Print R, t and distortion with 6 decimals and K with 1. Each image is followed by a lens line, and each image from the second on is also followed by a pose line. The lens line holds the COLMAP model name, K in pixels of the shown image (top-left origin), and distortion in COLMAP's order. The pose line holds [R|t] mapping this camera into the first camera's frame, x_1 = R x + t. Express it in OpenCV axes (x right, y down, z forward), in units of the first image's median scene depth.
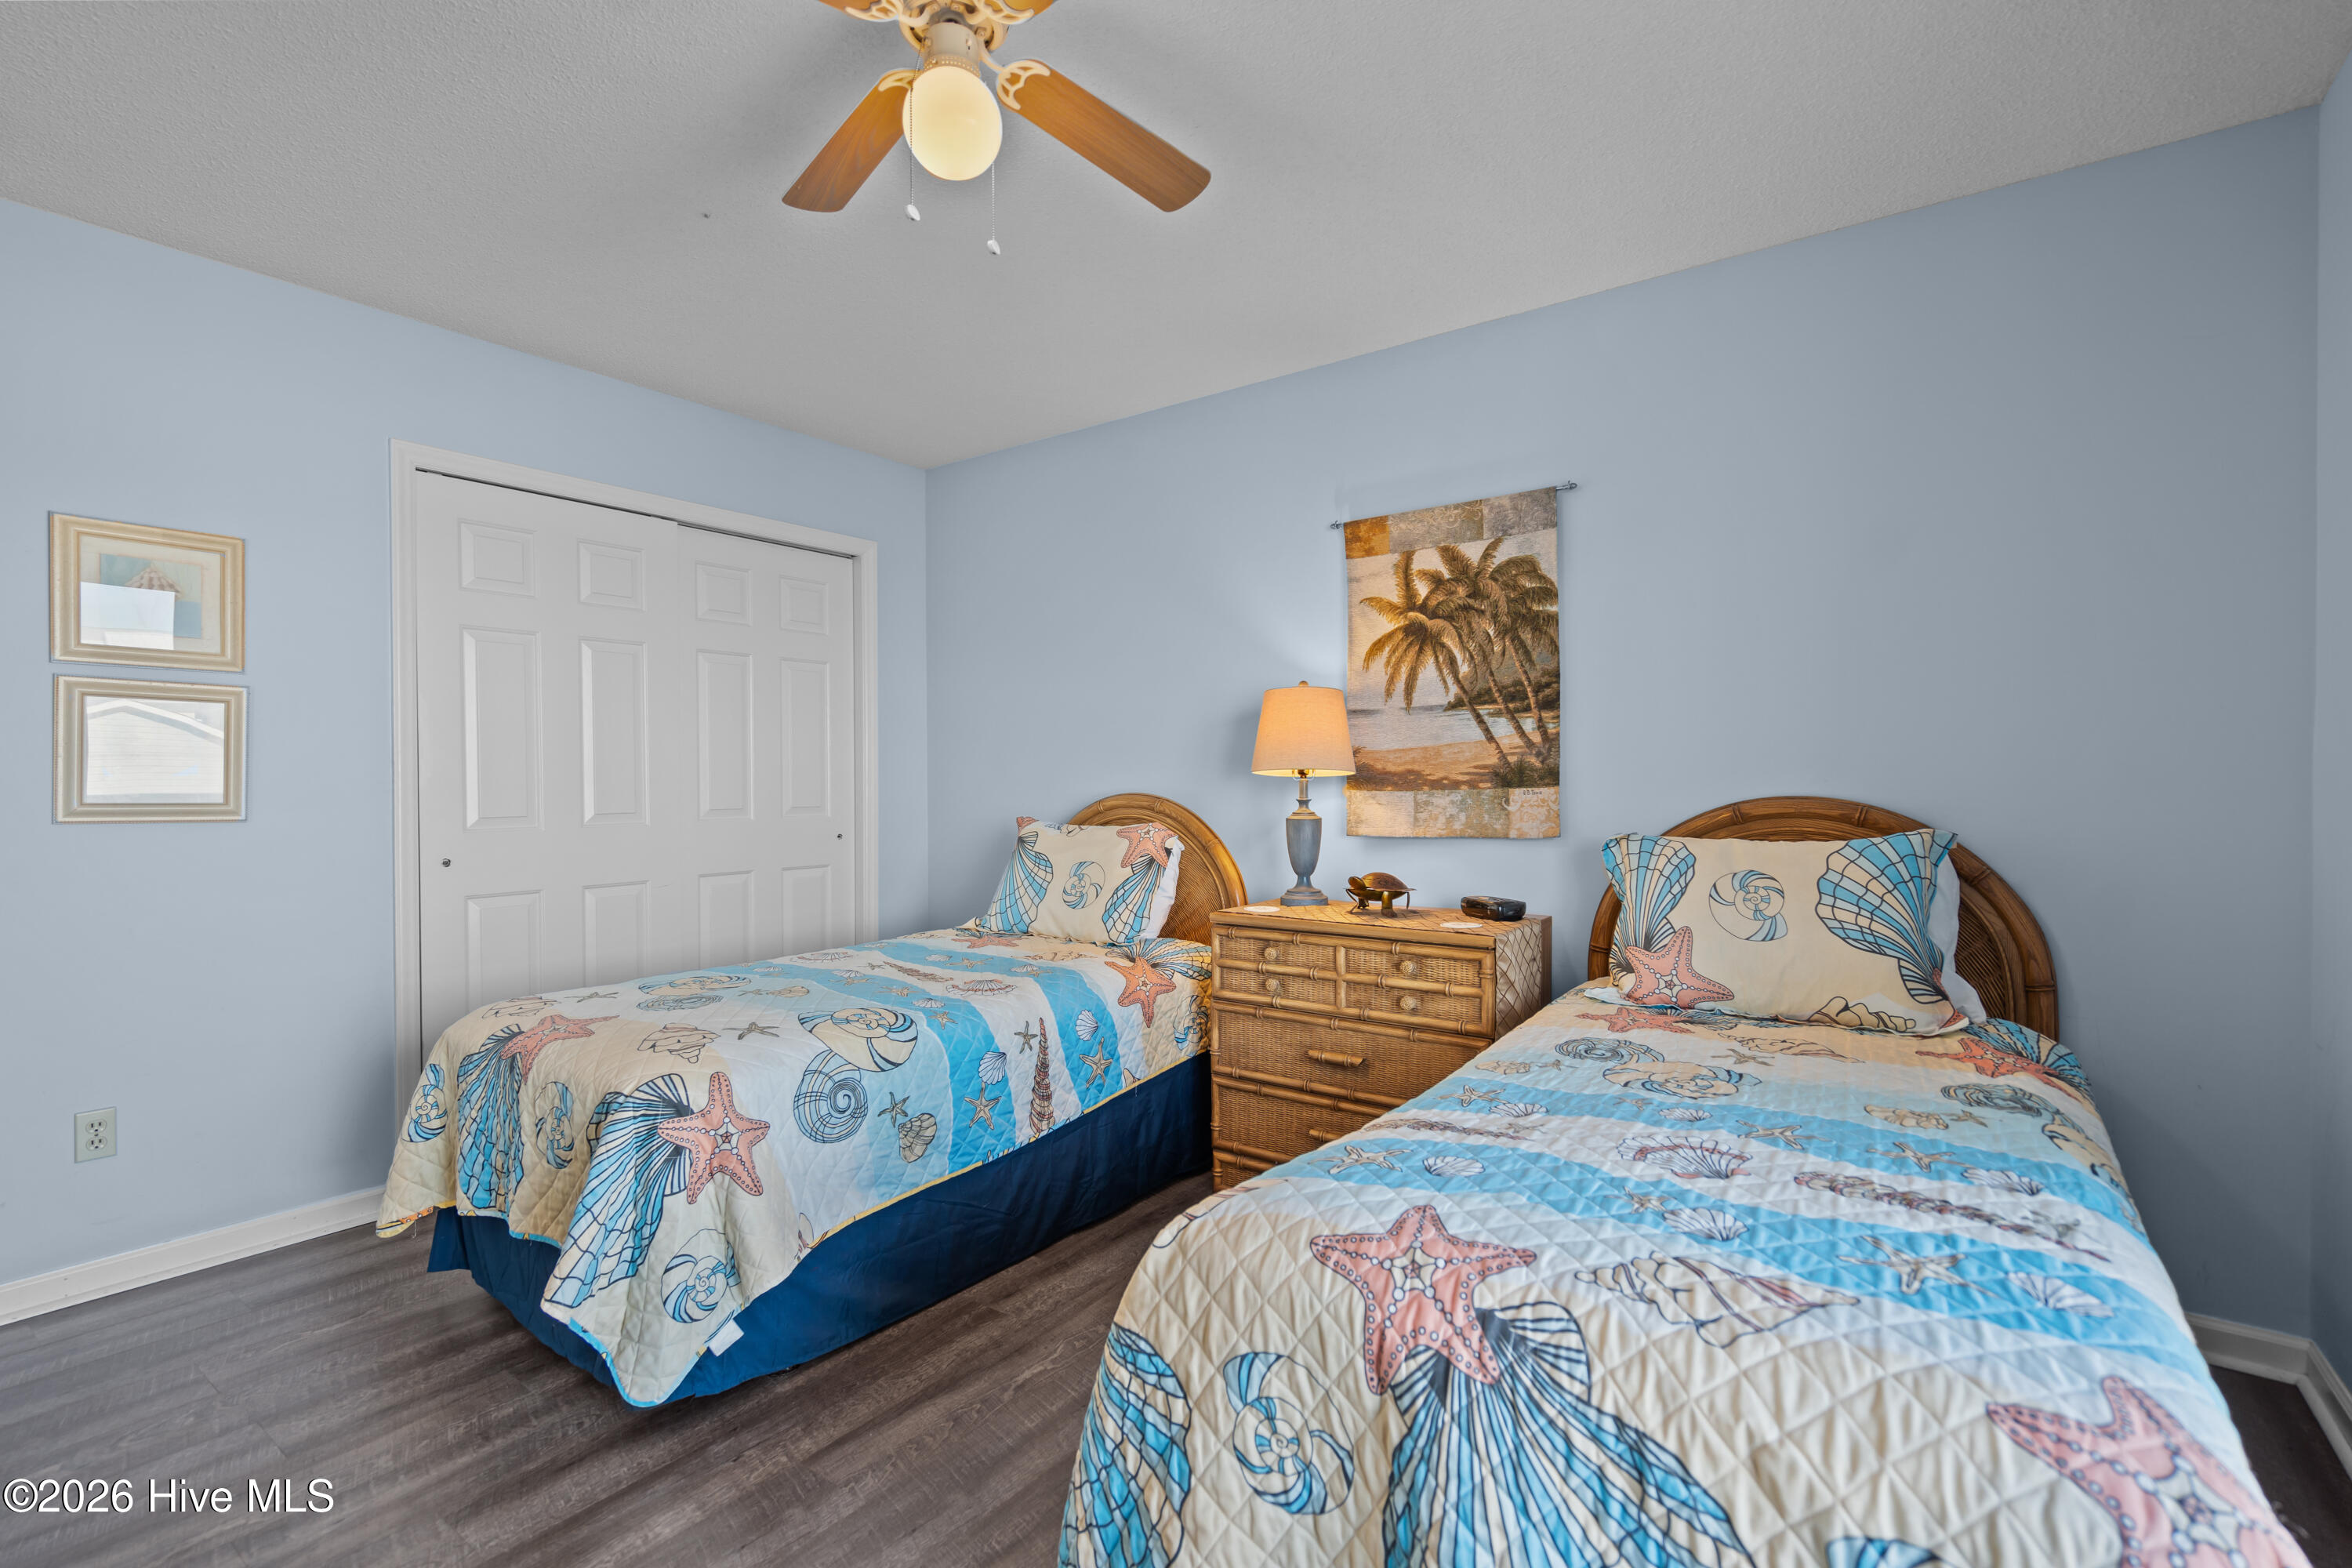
lens RADIAL K [[1118.3, 0, 1182.5], [0, 1118.3, 791.7], [0, 0, 1]] dist [-0.004073, 0.001590]
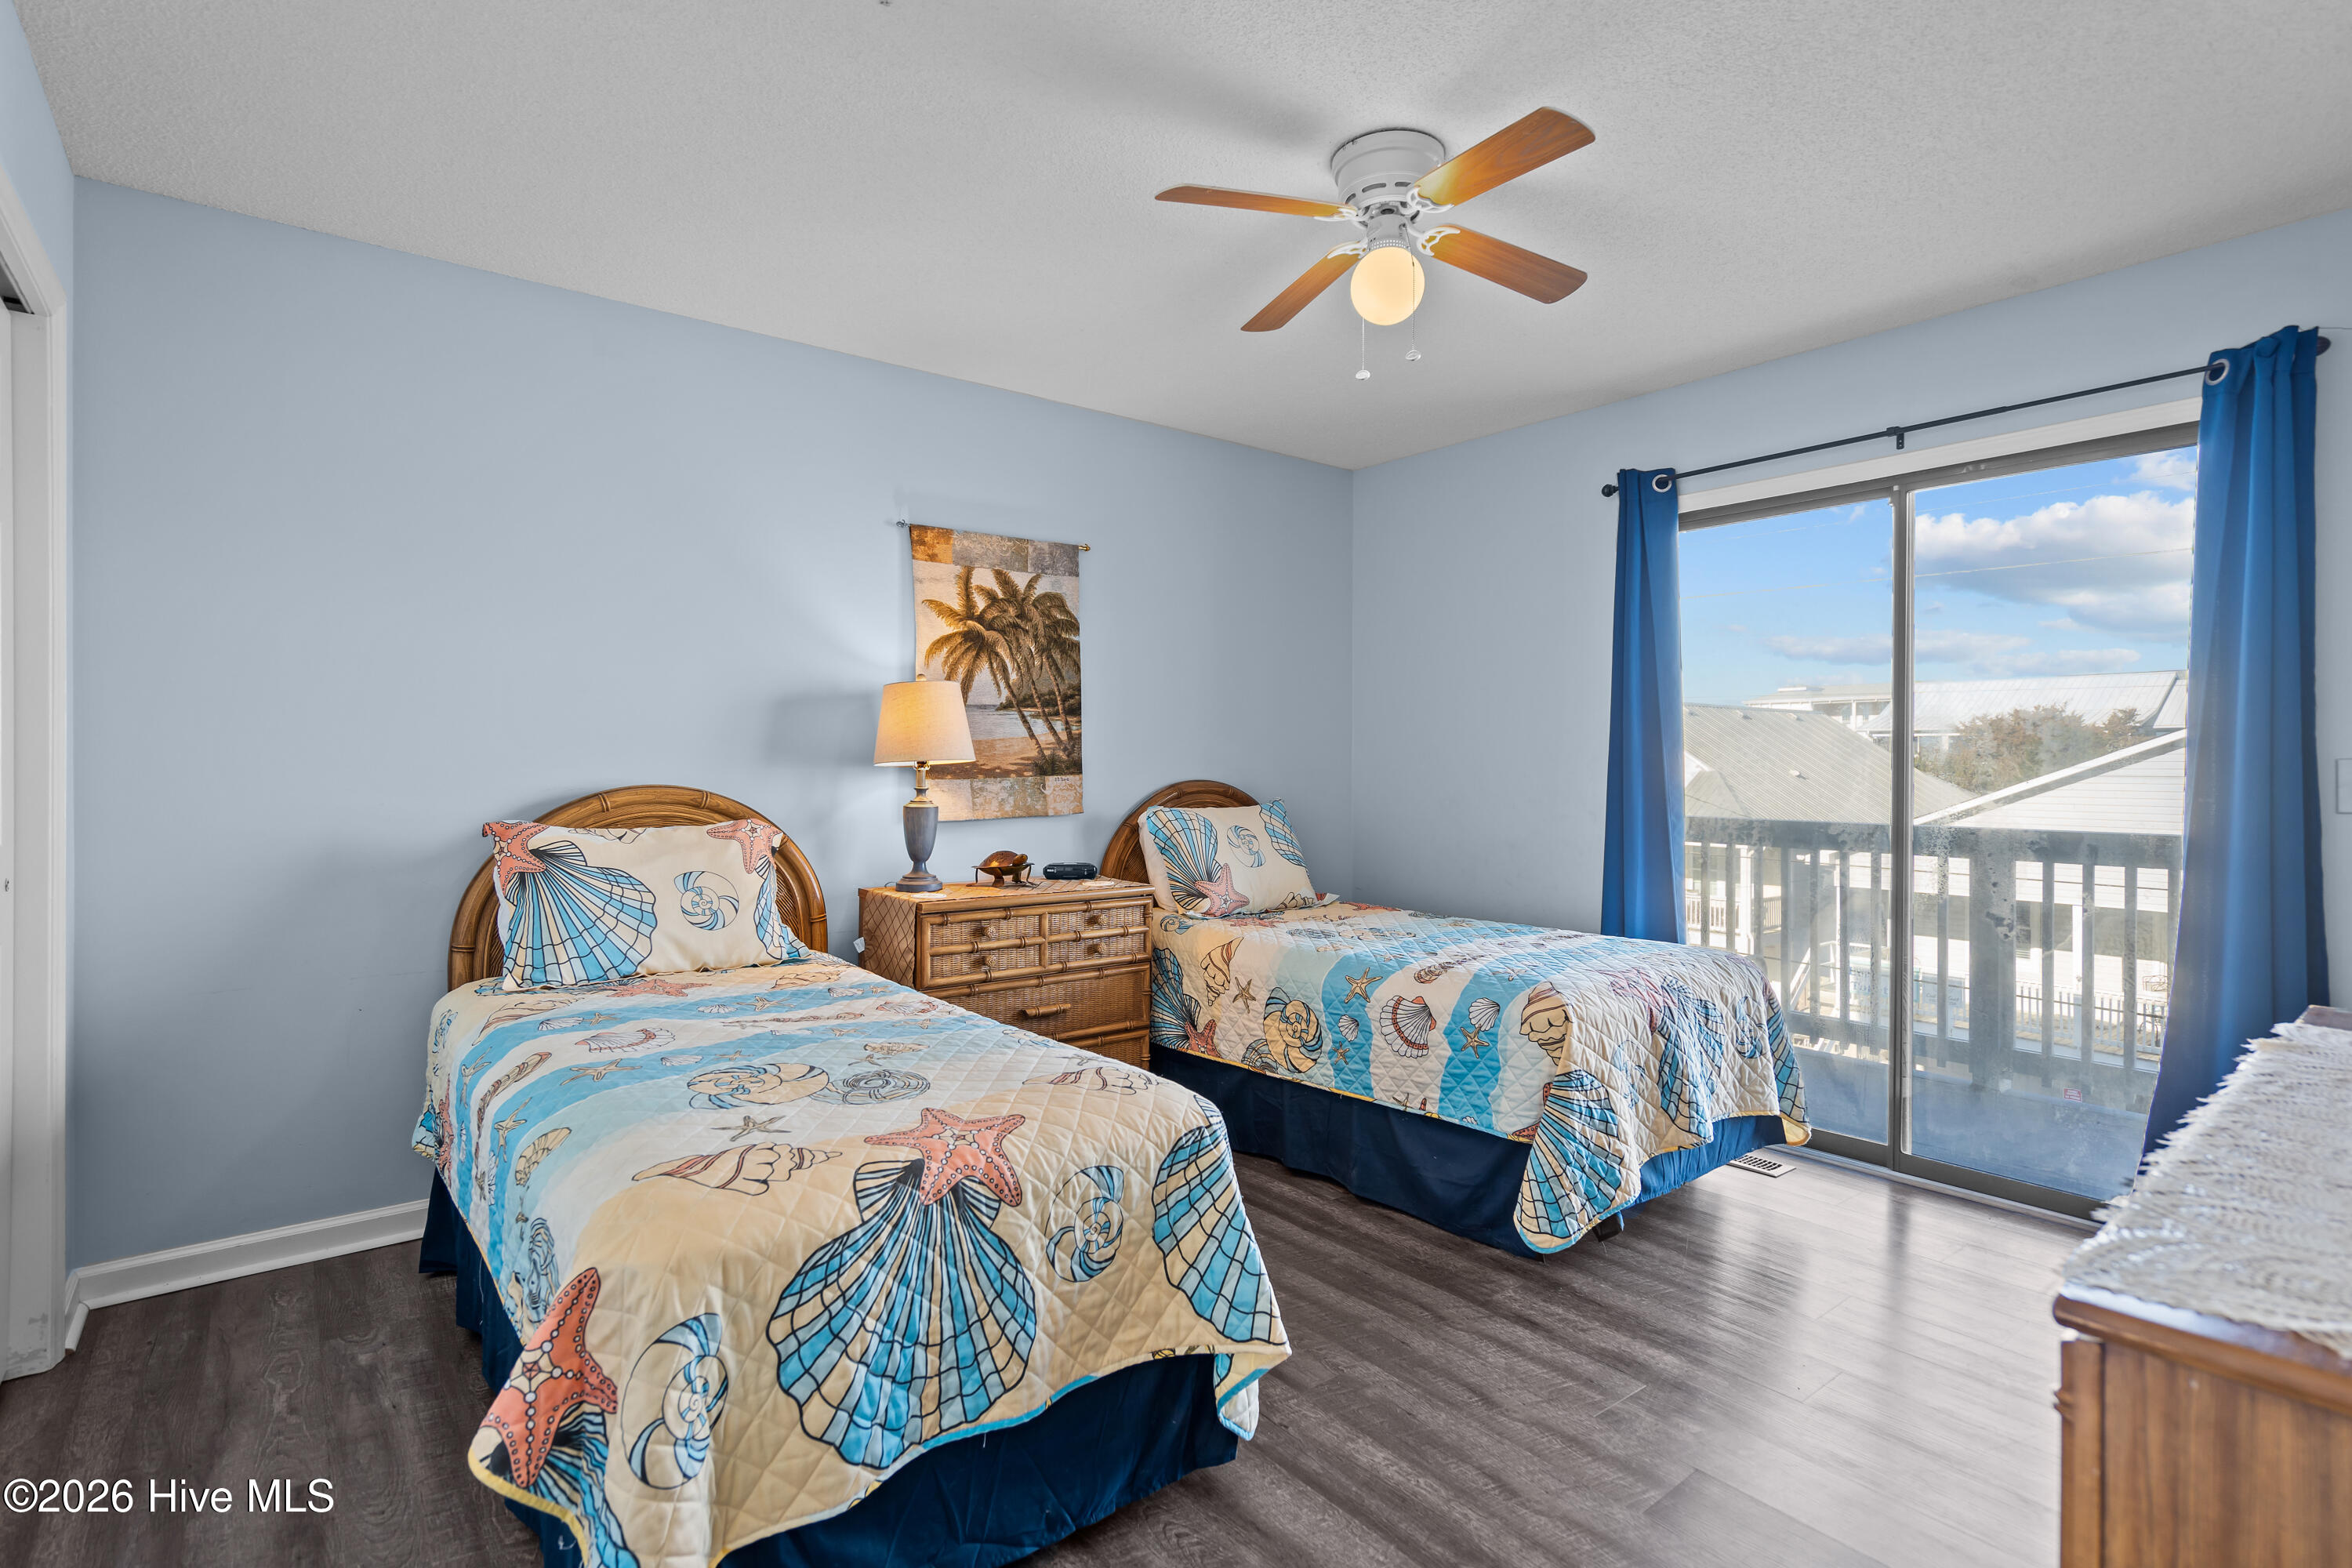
lens RADIAL K [[1158.1, 0, 1181.1], [0, 1158.1, 775.6], [0, 0, 1]] dist [-0.001785, -0.000199]
pose [[0.249086, -0.002987, 0.968477, -0.902064], [0.009533, 0.999954, 0.000633, -0.002932], [-0.968434, 0.009074, 0.249103, 0.519251]]
